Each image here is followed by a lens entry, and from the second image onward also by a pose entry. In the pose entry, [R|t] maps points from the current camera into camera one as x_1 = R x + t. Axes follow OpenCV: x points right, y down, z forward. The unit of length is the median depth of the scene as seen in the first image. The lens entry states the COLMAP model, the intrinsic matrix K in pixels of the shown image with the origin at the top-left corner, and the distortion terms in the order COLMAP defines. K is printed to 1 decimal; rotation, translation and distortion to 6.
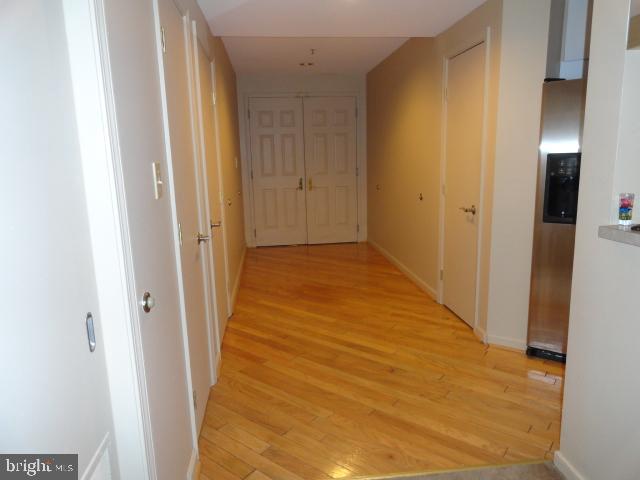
lens RADIAL K [[440.1, 0, 320.0], [0, 440.1, 240.0], [0, 0, 1]] dist [0.001490, 0.004795]
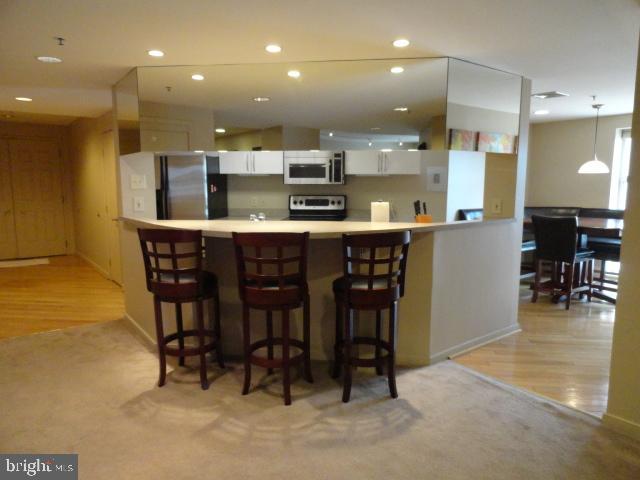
lens RADIAL K [[440.1, 0, 320.0], [0, 440.1, 240.0], [0, 0, 1]] dist [0.001490, 0.004795]
pose [[0.861461, -0.054251, 0.504918, 0.153485], [0.087354, 0.995287, -0.042100, 0.164221], [-0.500254, 0.080374, 0.862140, -0.948786]]
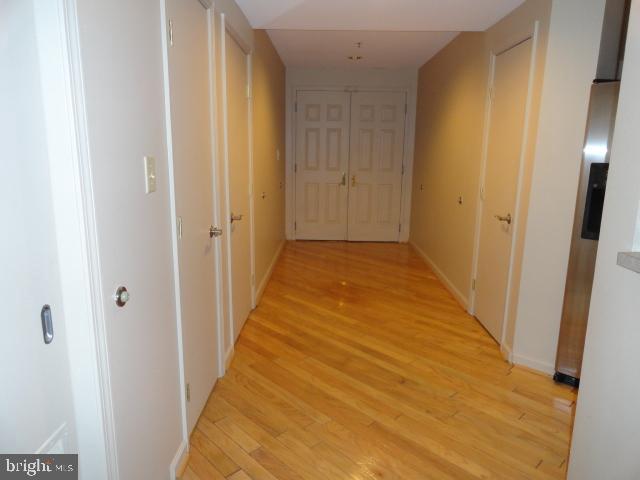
lens RADIAL K [[440.1, 0, 320.0], [0, 440.1, 240.0], [0, 0, 1]] dist [0.001490, 0.004795]
pose [[0.989900, 0.068351, -0.124204, 0.069995], [-0.066444, 0.997601, 0.019435, -0.014932], [0.125234, -0.010986, 0.992066, 0.025054]]
